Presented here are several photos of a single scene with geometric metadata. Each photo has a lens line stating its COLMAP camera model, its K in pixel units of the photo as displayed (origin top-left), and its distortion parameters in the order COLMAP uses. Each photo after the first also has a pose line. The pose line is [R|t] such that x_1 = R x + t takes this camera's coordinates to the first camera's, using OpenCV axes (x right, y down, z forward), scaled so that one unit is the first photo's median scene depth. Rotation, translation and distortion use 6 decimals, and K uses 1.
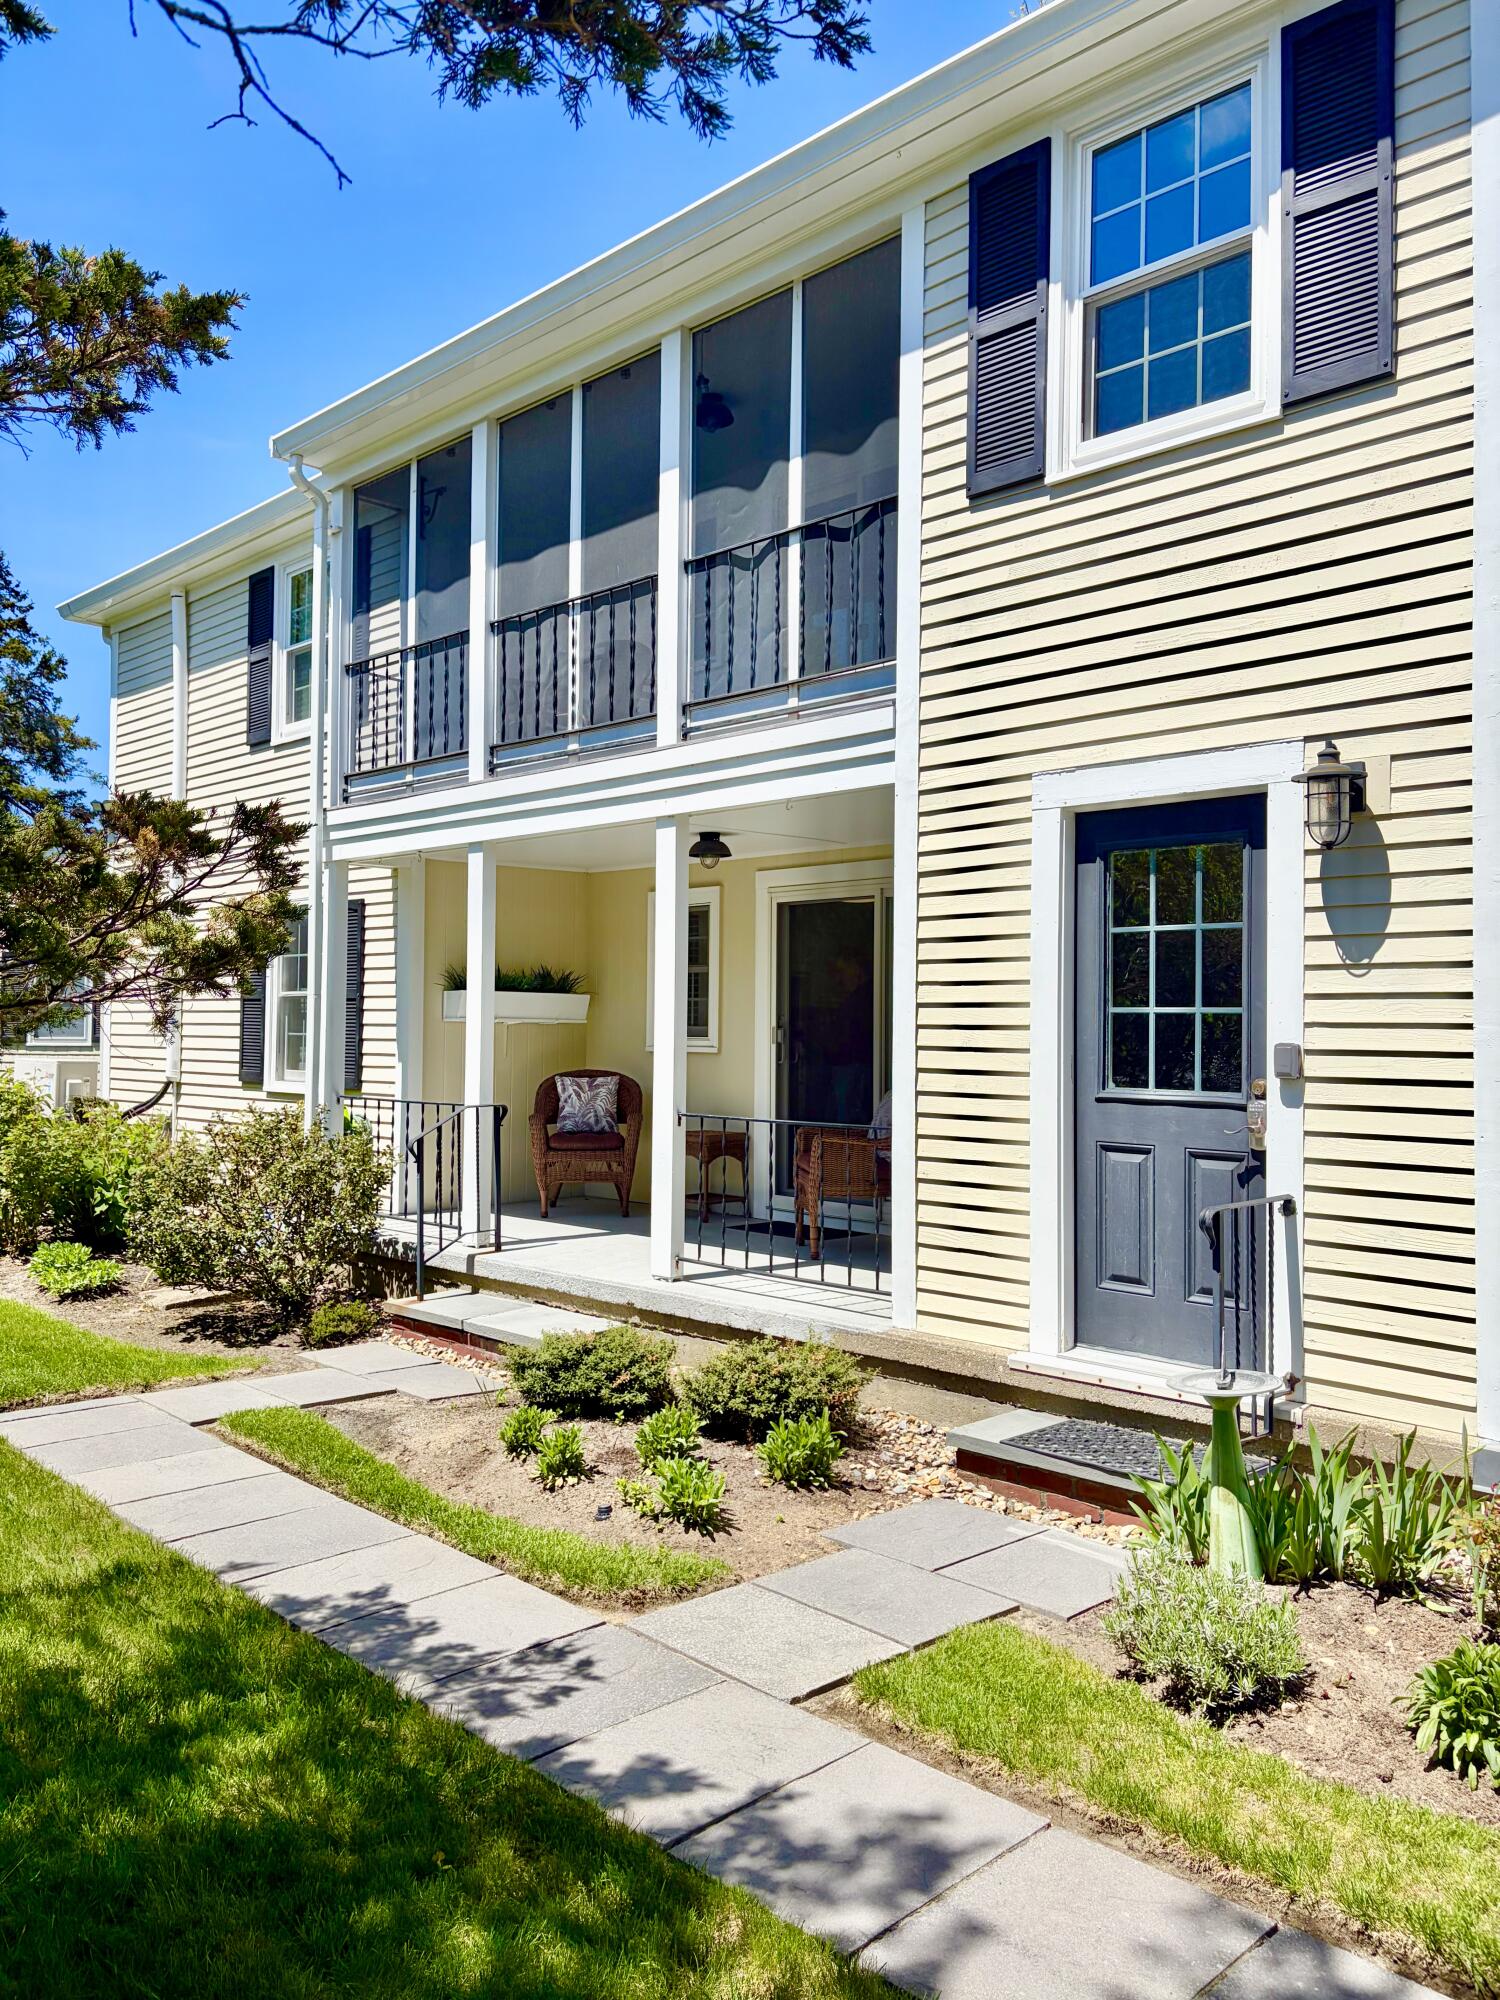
lens RADIAL K [[1585.3, 0, 799.0], [0, 1585.3, 982.0], [0, 0, 1]] dist [0.040006, -0.050376]
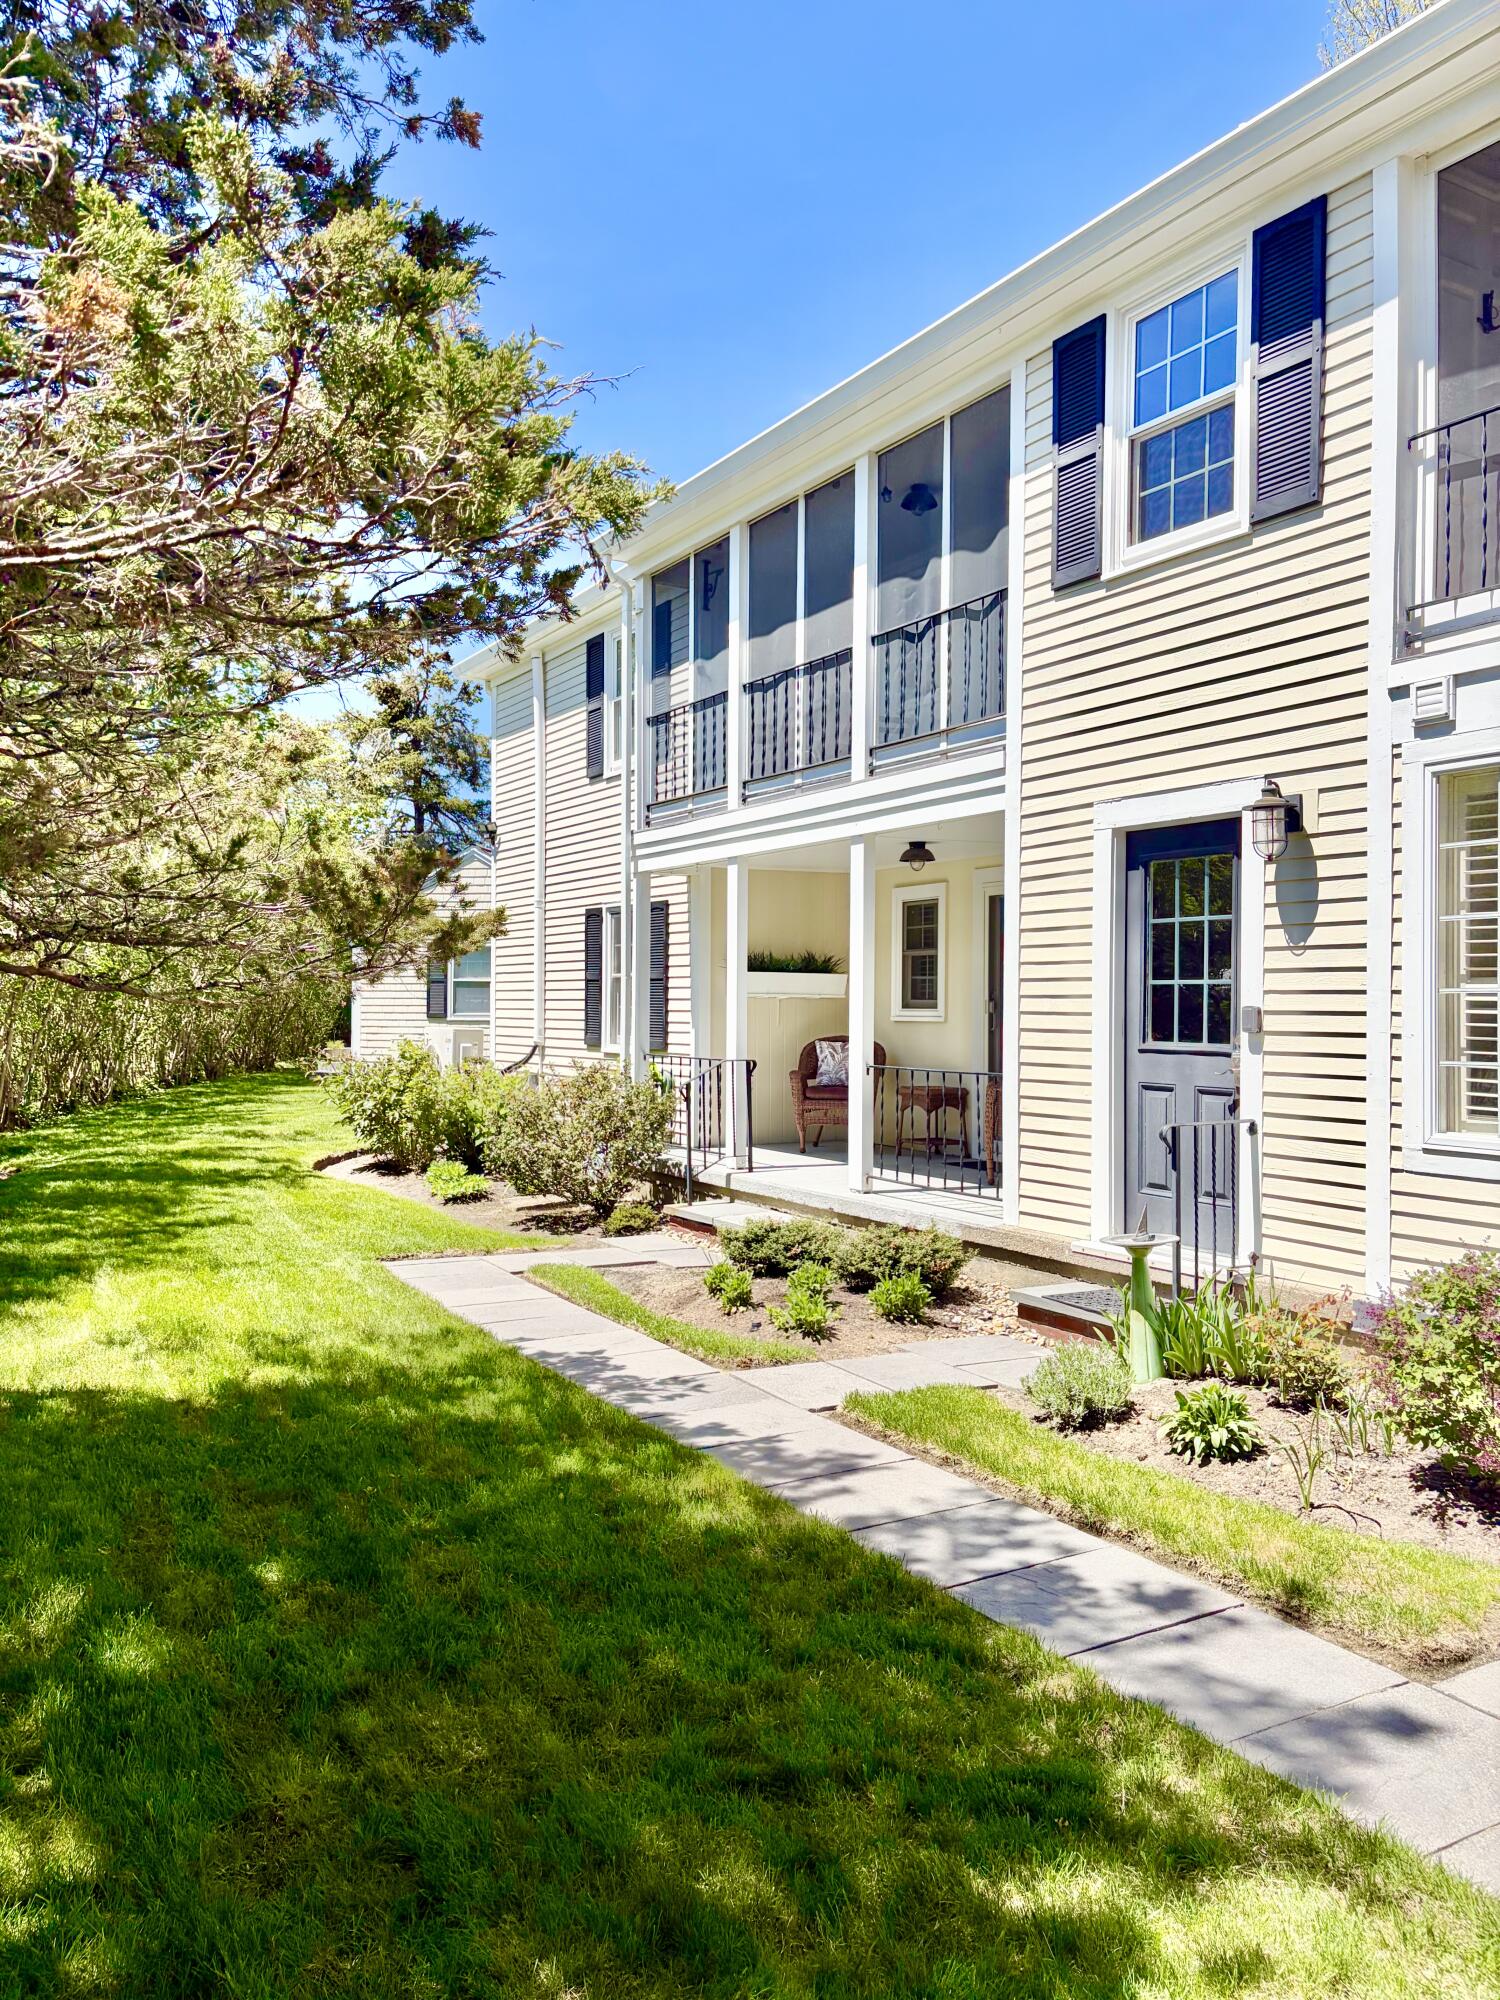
lens RADIAL K [[1514.2, 0, 750.0], [0, 1514.2, 1000.0], [0, 0, 1]] dist [0.006436, -0.002124]
pose [[0.966027, -0.003735, -0.258414, 0.199276], [0.010287, 0.999659, 0.024008, -0.001274], [0.258236, -0.025851, 0.965736, -0.290734]]
